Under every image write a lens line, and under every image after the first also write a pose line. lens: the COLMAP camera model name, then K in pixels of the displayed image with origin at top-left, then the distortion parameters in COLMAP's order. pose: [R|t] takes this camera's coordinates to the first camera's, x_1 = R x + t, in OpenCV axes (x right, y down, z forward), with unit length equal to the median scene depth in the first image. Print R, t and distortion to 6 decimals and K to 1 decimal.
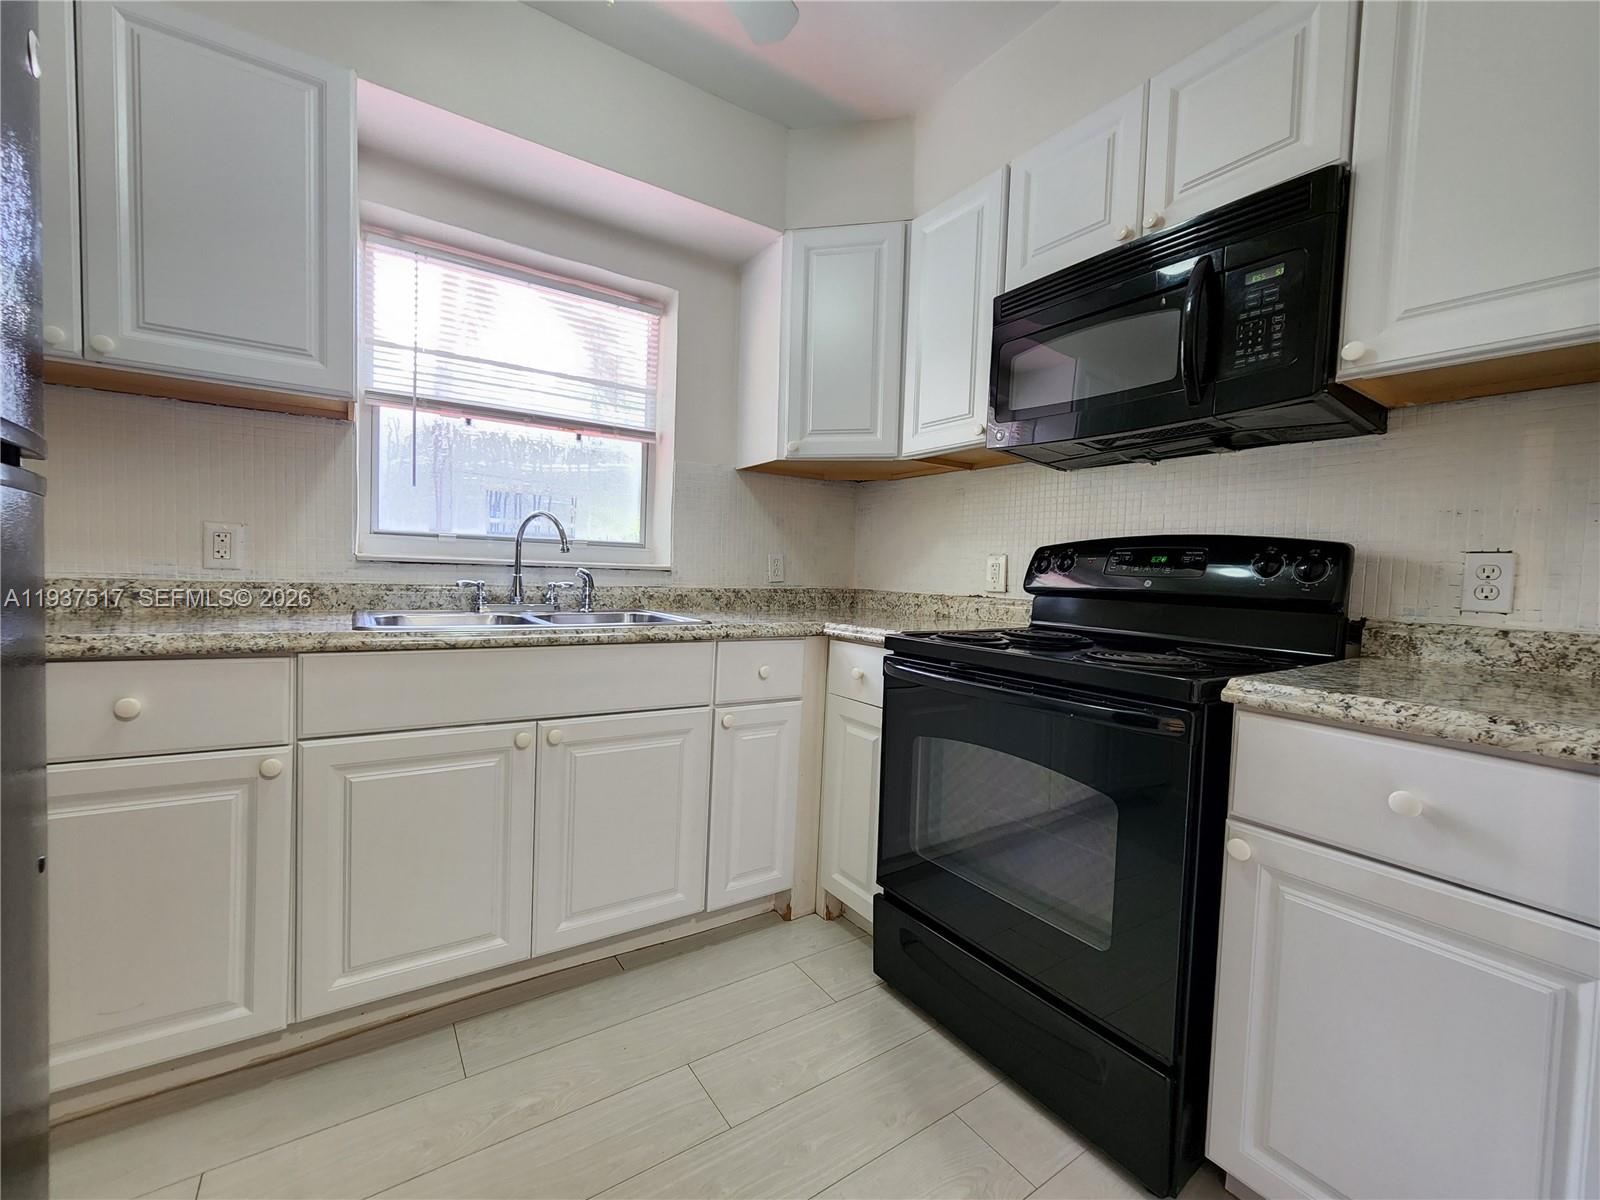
lens RADIAL K [[660.7, 0, 799.7], [0, 660.7, 599.4], [0, 0, 1]] dist [-0.000733, 0.000128]
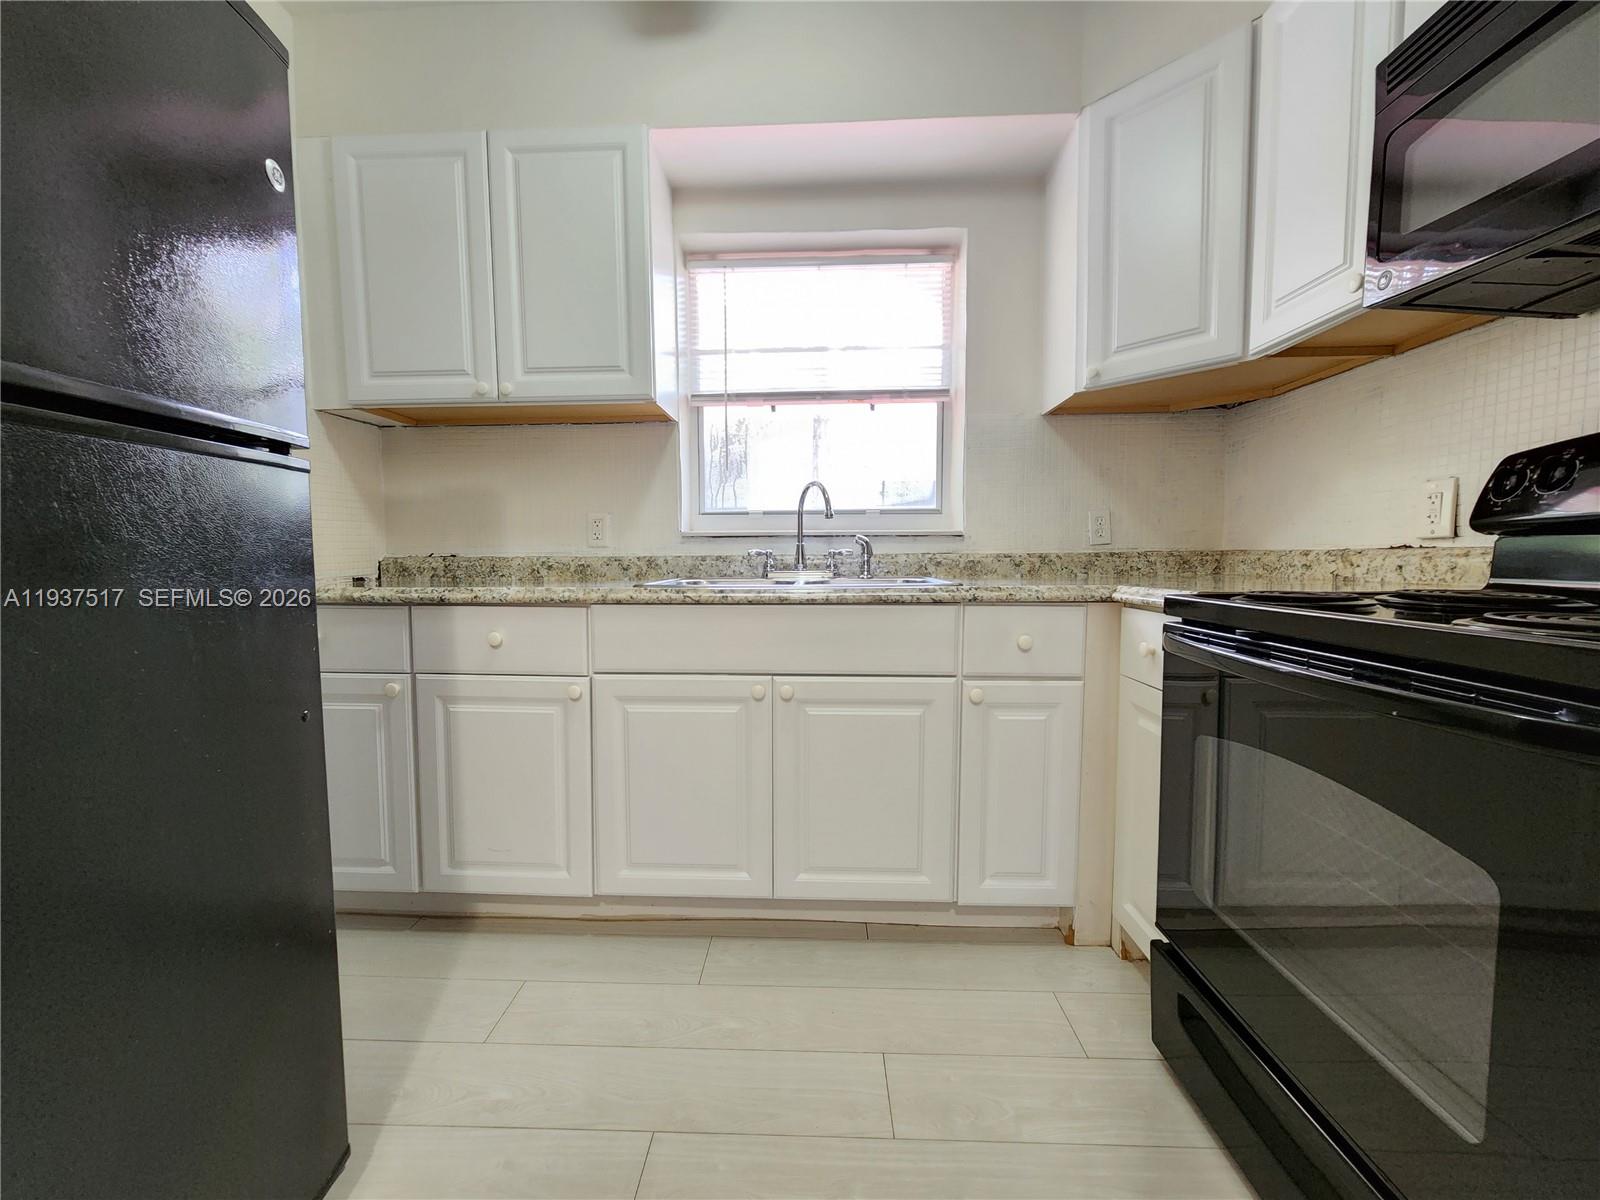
lens RADIAL K [[660.7, 0, 793.6], [0, 660.7, 599.1], [0, 0, 1]] dist [-0.000733, 0.000128]
pose [[0.807743, 0.001371, -0.589533, 0.204690], [0.009959, 0.999823, 0.015971, 0.037046], [0.589450, -0.018772, 0.807587, 0.140580]]
